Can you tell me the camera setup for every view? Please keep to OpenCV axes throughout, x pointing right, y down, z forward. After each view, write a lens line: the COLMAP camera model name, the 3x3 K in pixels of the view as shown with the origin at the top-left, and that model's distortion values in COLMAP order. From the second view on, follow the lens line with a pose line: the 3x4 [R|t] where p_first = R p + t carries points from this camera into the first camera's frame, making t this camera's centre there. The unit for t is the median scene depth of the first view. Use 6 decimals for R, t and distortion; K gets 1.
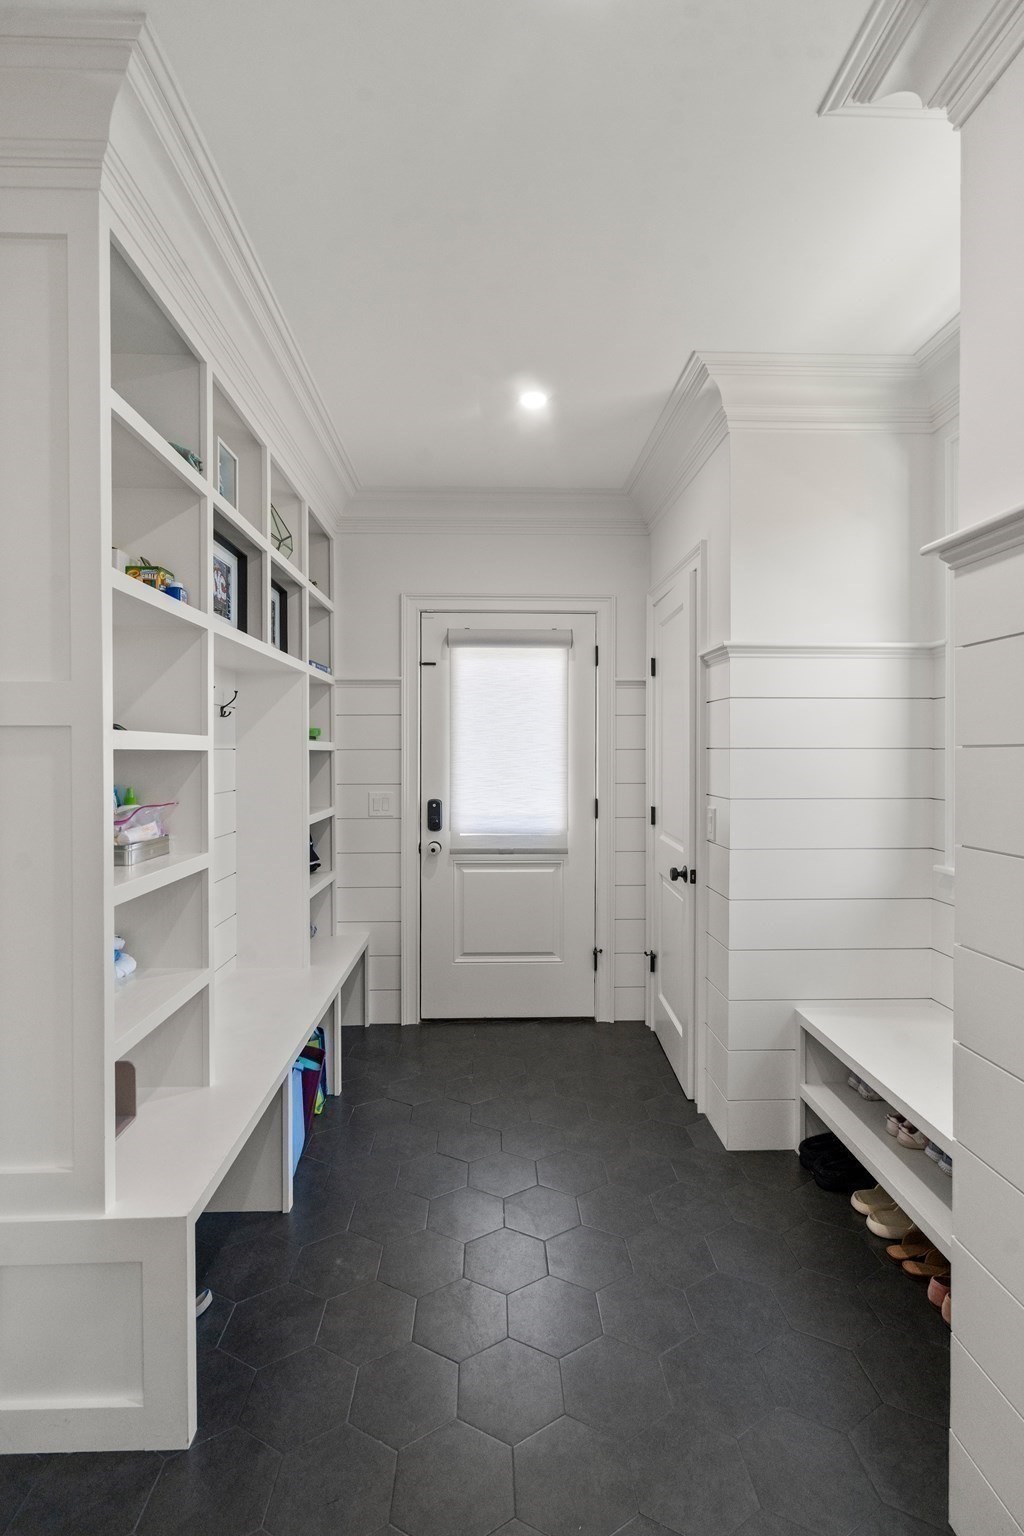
lens RADIAL K [[715.3, 0, 509.1], [0, 715.3, 759.4], [0, 0, 1]] dist [0.002300, 0.000577]
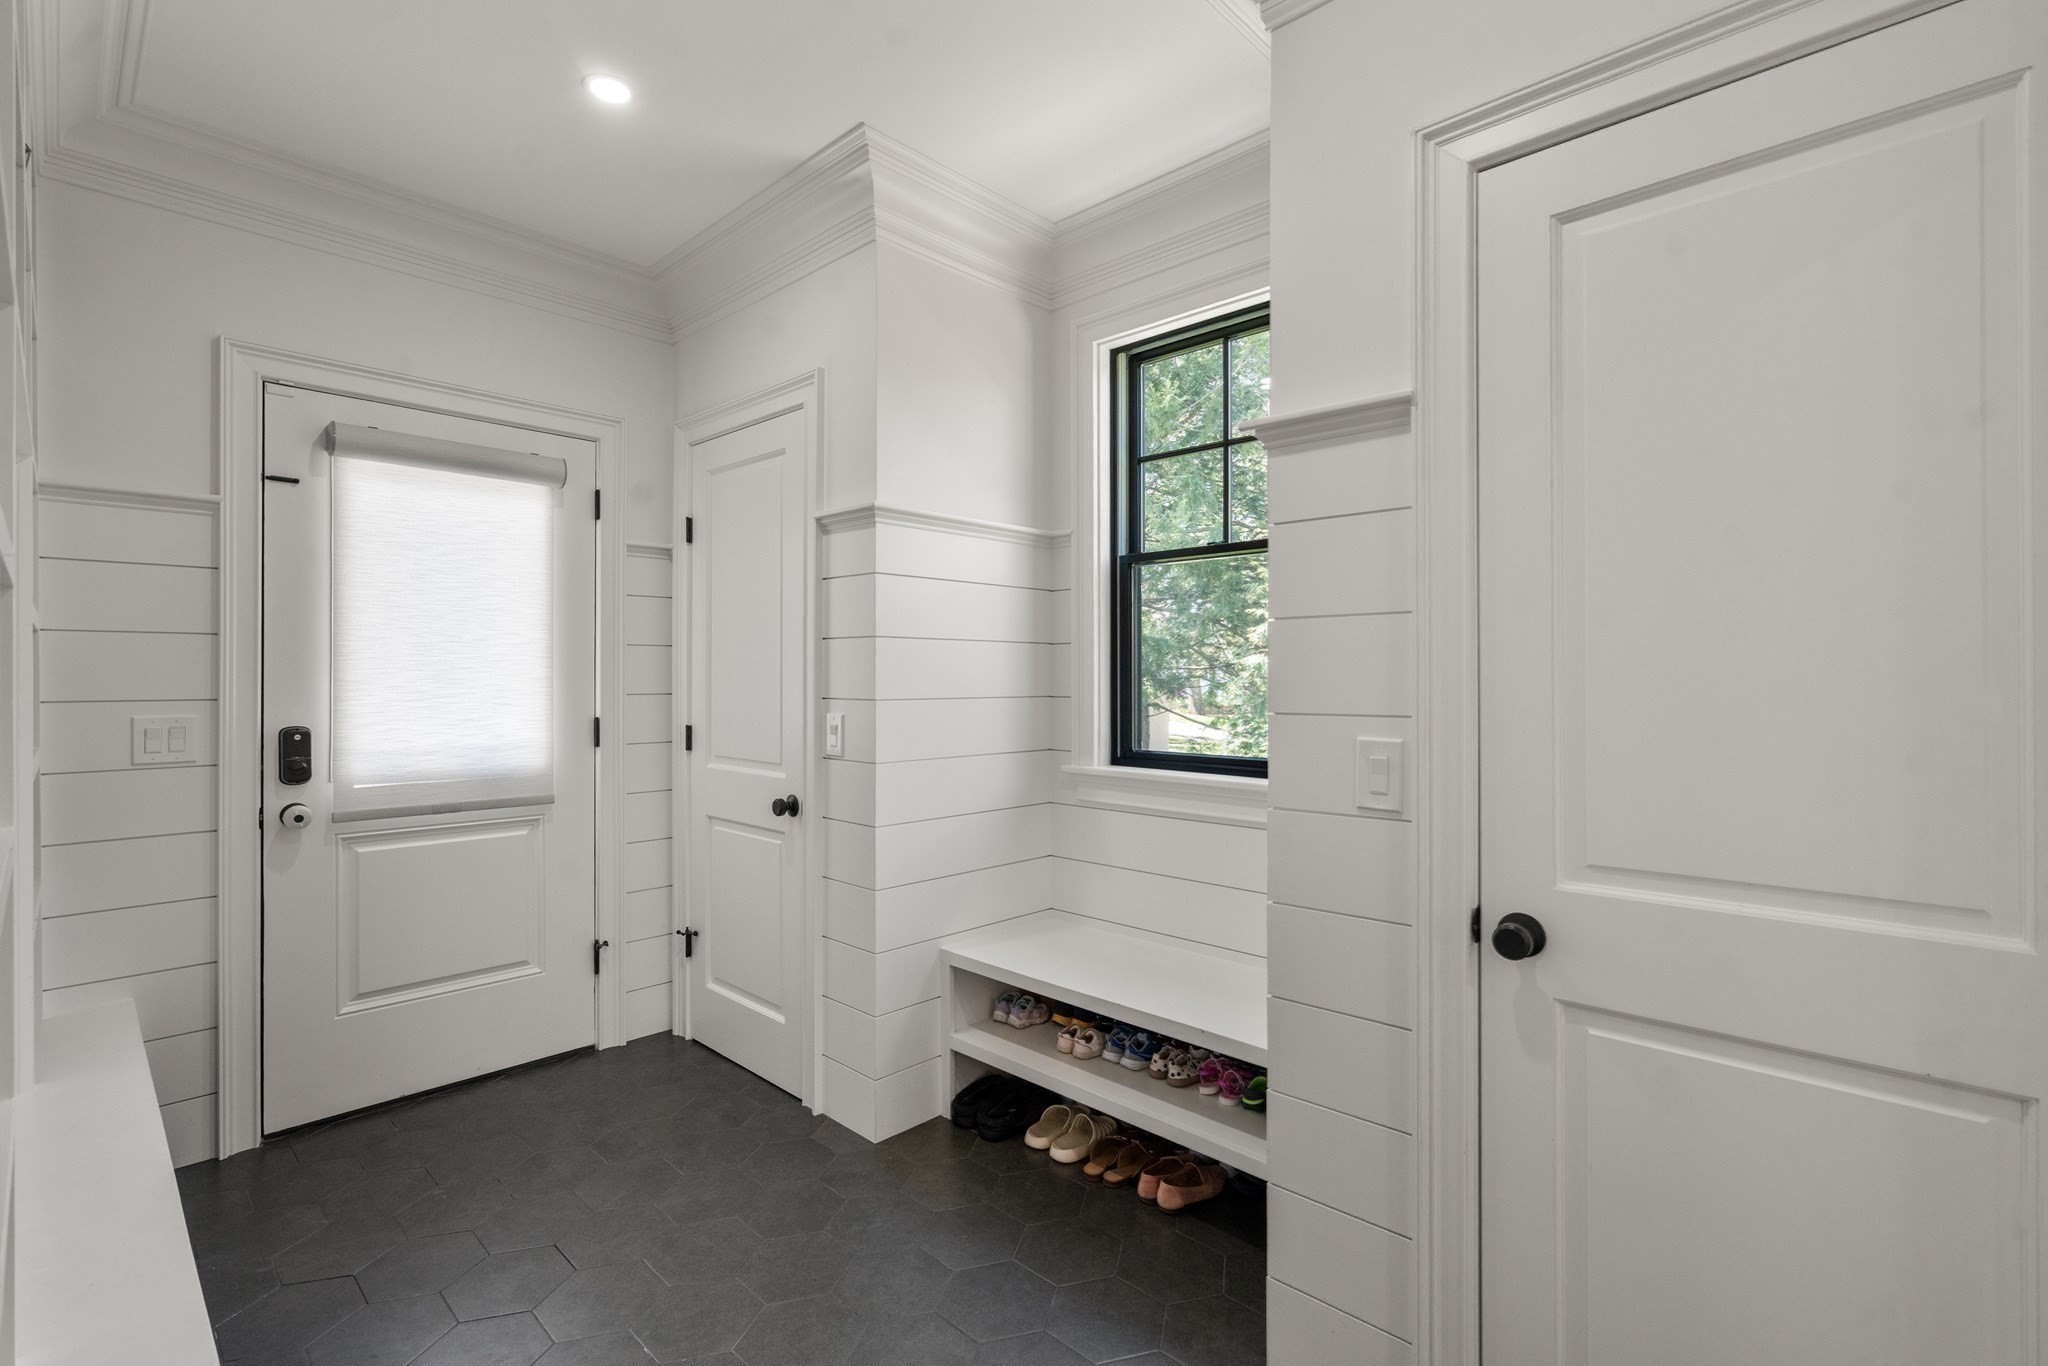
lens RADIAL K [[933.9, 0, 1019.0], [0, 933.9, 680.1], [0, 0, 1]] dist [-0.000285, 0.000126]
pose [[0.717720, -0.000707, 0.696332, -0.208135], [0.005555, 0.999973, -0.004710, 0.026917], [-0.696310, 0.007248, 0.717705, 0.098560]]
